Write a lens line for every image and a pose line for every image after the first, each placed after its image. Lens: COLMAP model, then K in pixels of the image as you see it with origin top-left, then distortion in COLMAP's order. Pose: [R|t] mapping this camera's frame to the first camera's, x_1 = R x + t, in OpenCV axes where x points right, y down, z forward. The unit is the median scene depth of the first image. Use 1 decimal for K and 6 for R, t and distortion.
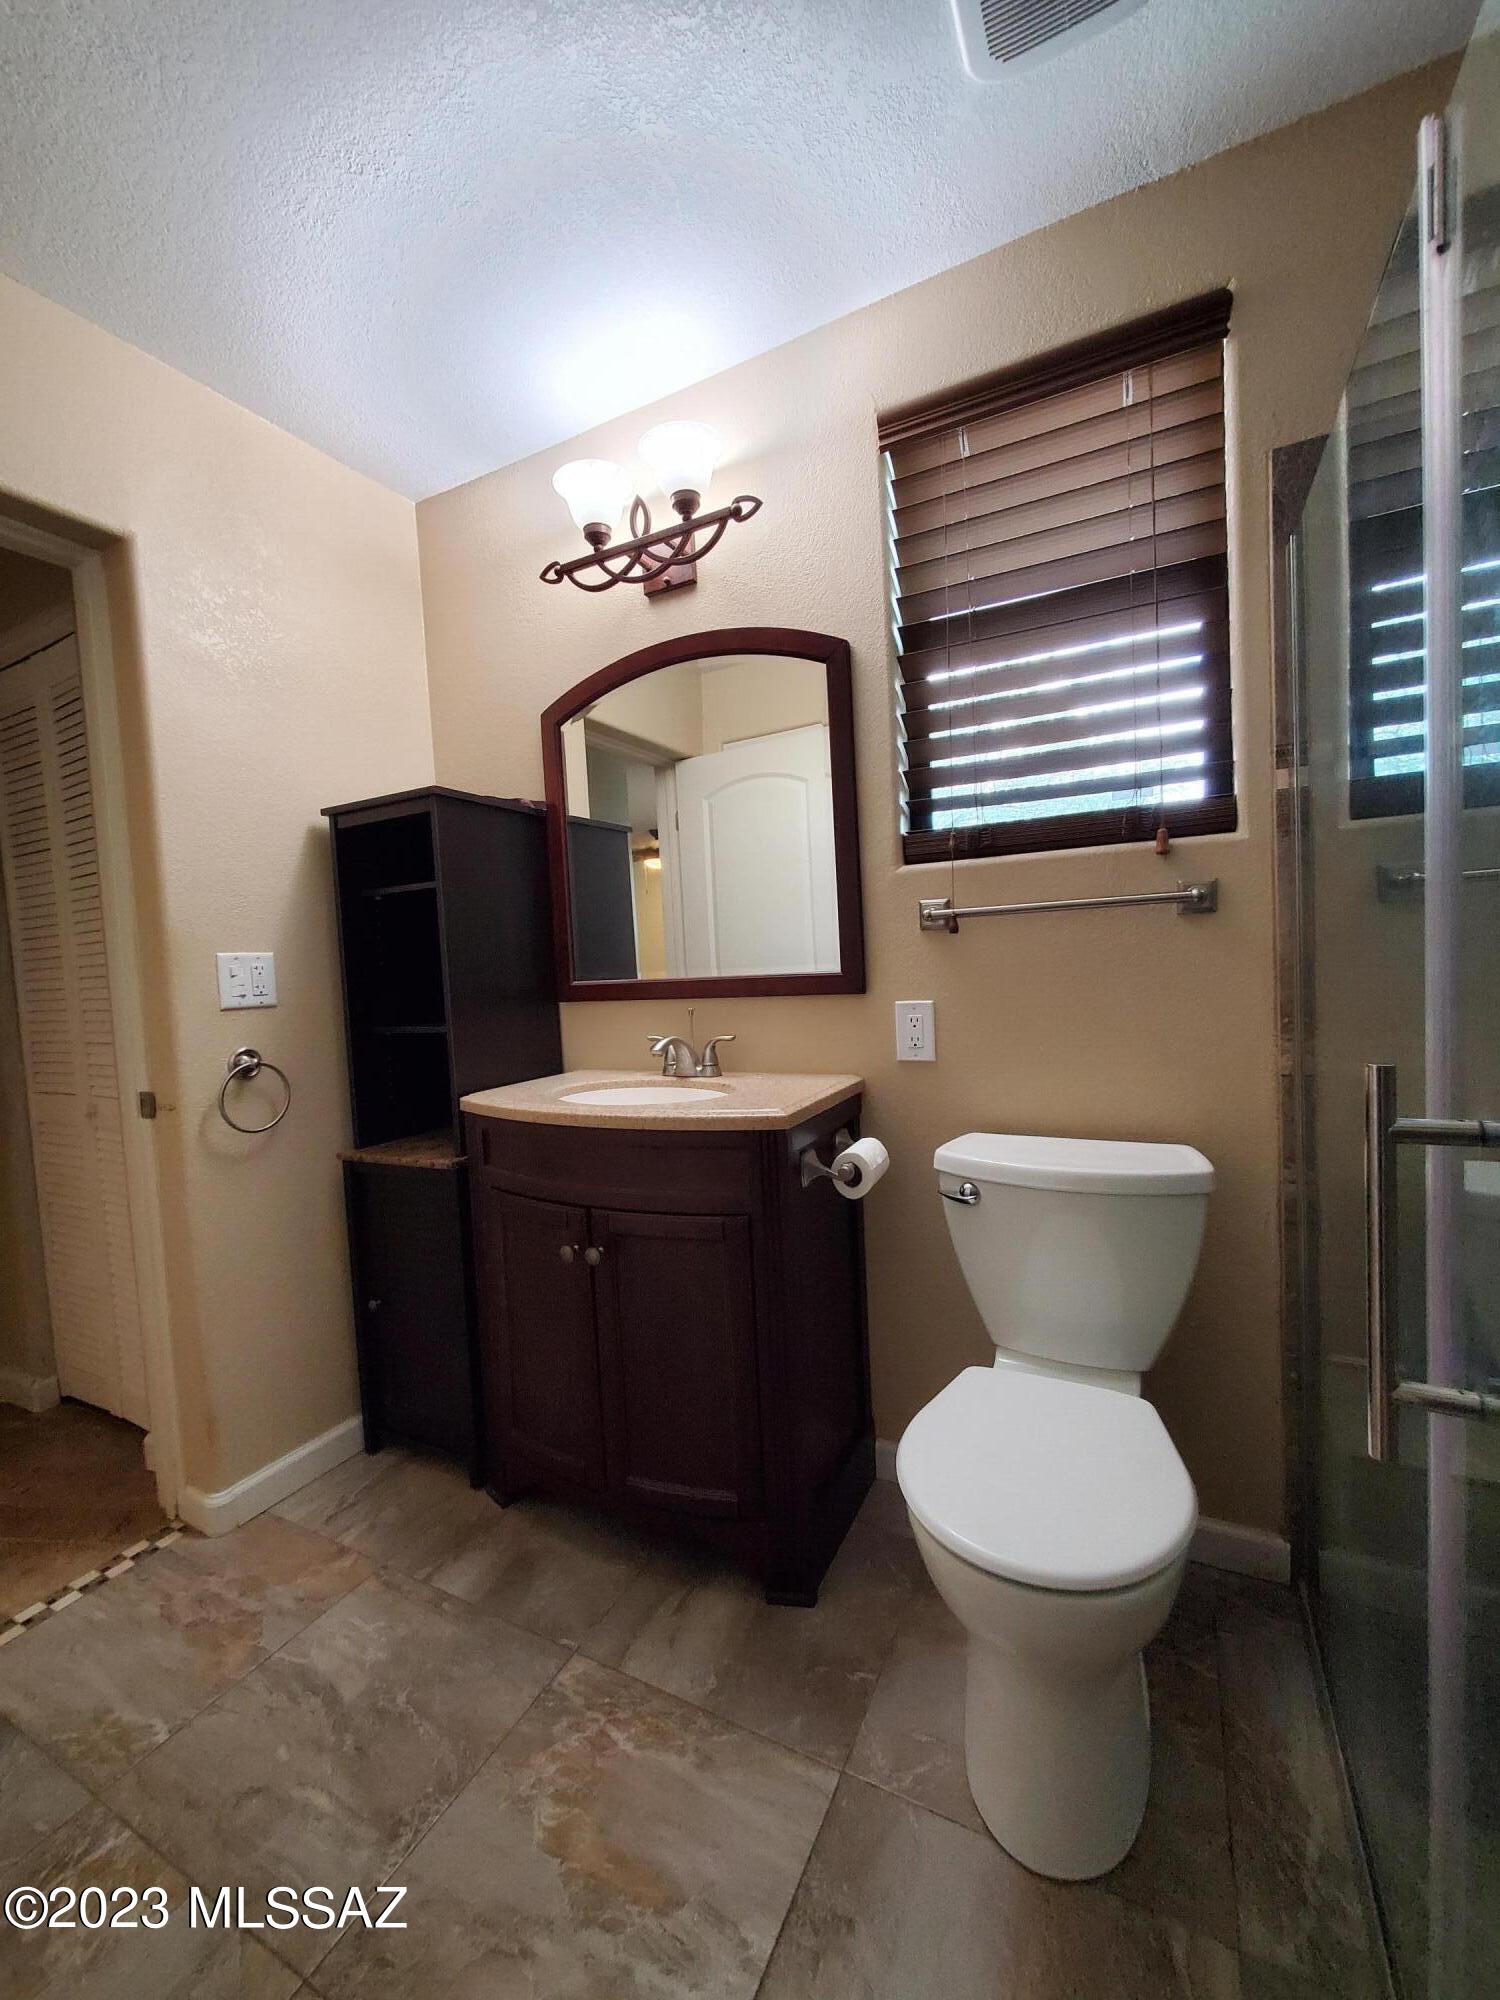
lens RADIAL K [[797.5, 0, 748.0], [0, 797.5, 998.6], [0, 0, 1]] dist [-0.000830, -0.000516]
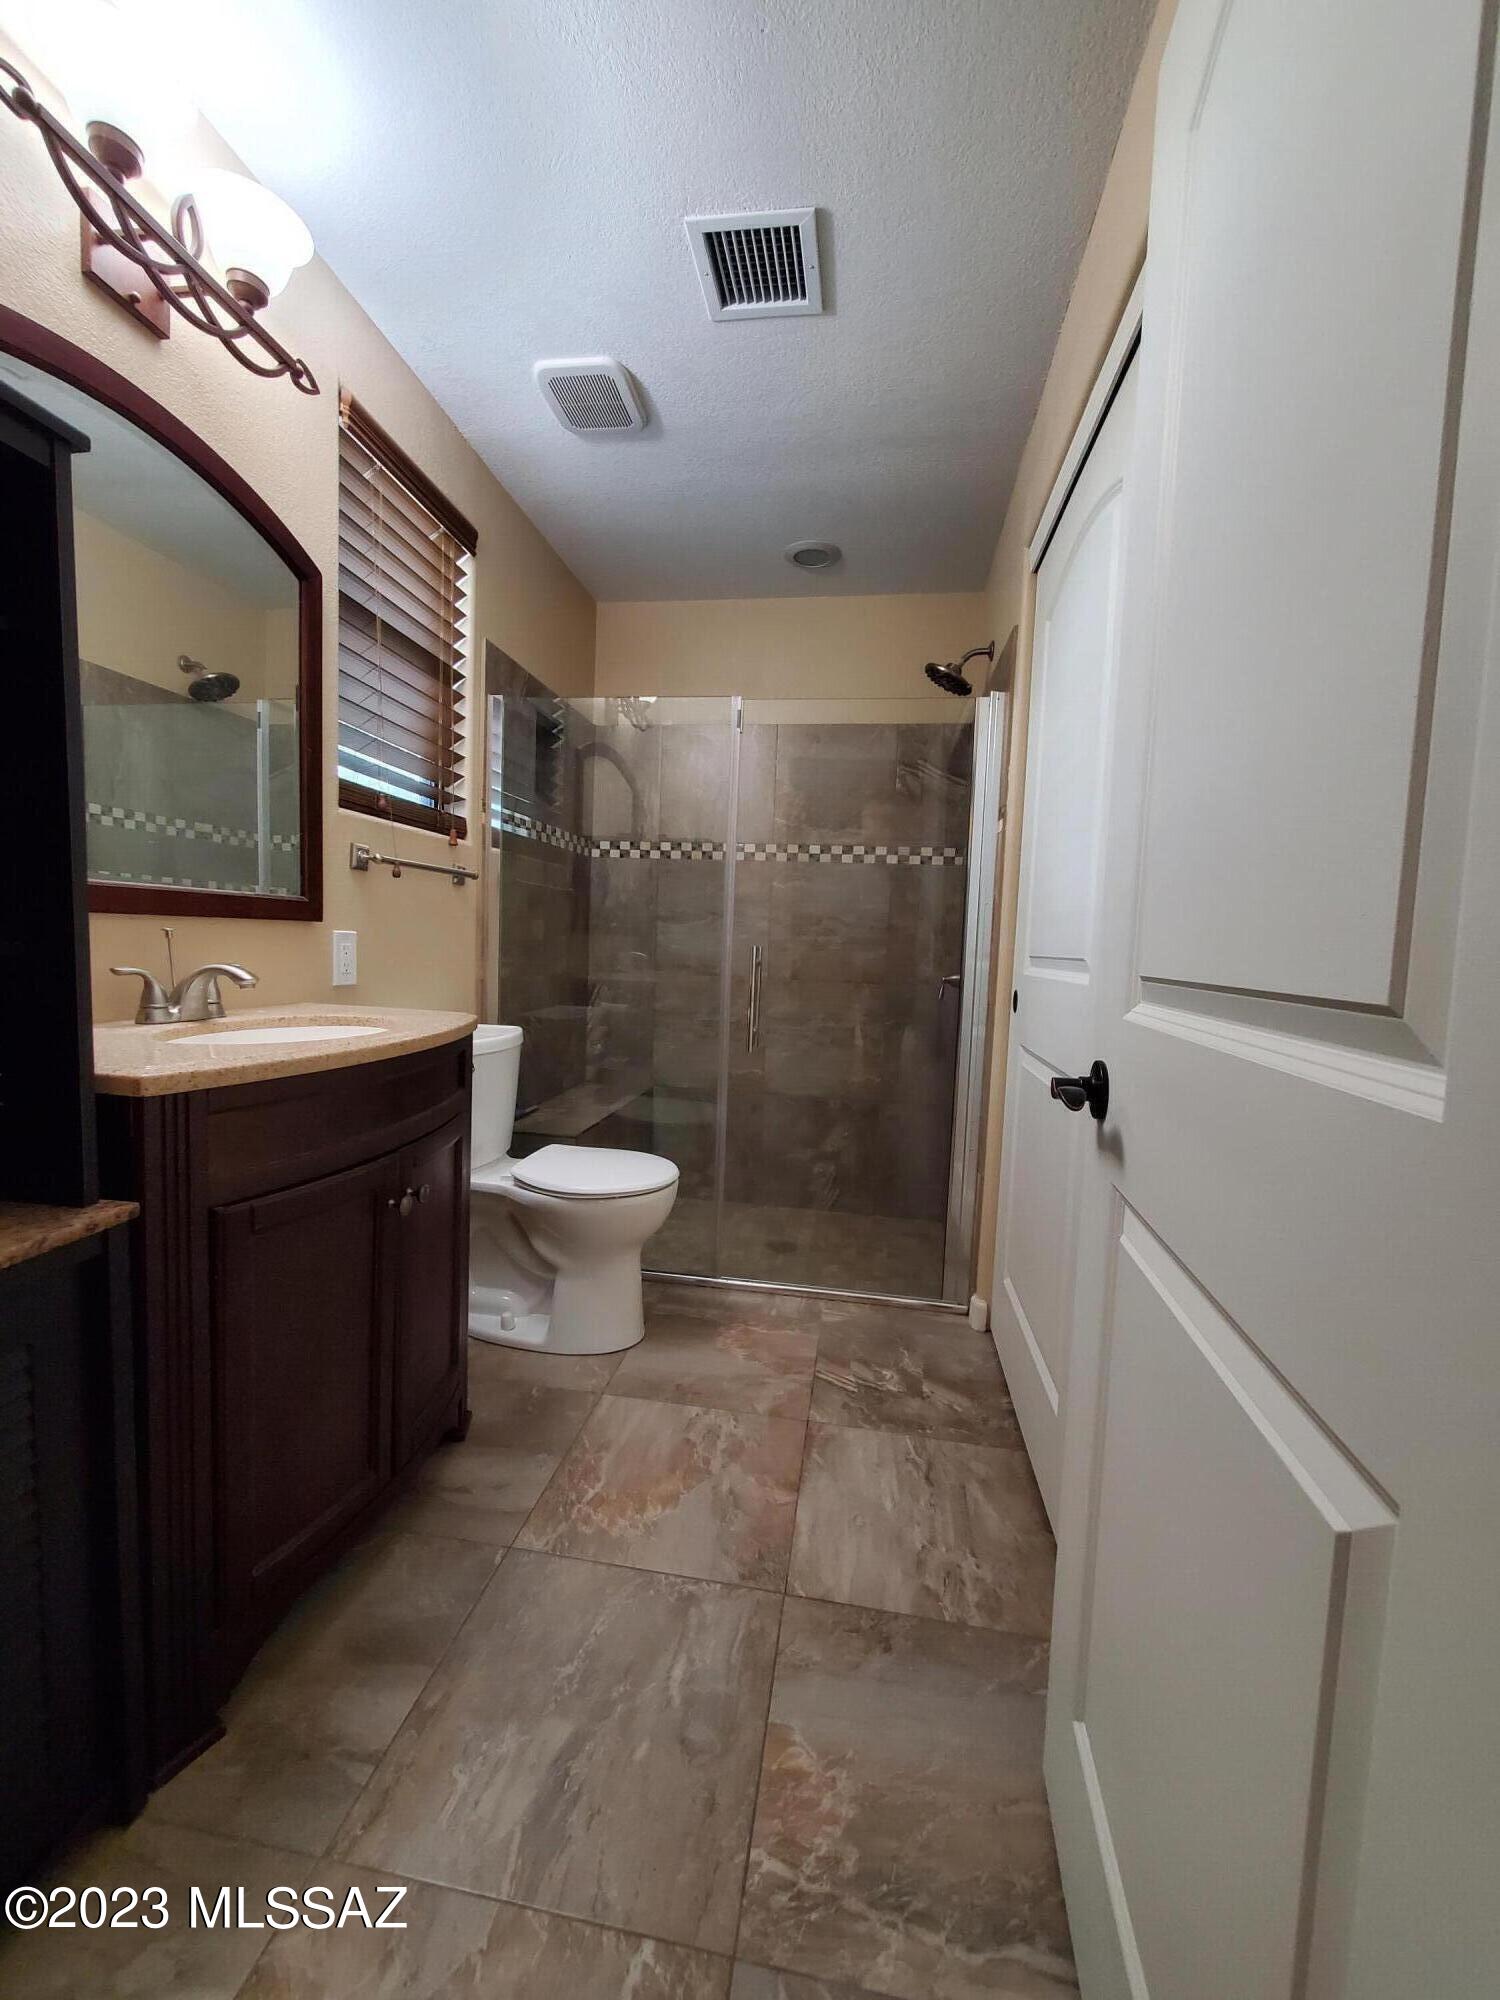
lens RADIAL K [[797.5, 0, 748.0], [0, 797.5, 998.6], [0, 0, 1]] dist [-0.000830, -0.000516]
pose [[-0.316982, -0.030949, 0.947927, -1.346325], [0.025720, 0.998819, 0.041211, 0.084472], [-0.948083, 0.037443, -0.315812, 1.071450]]
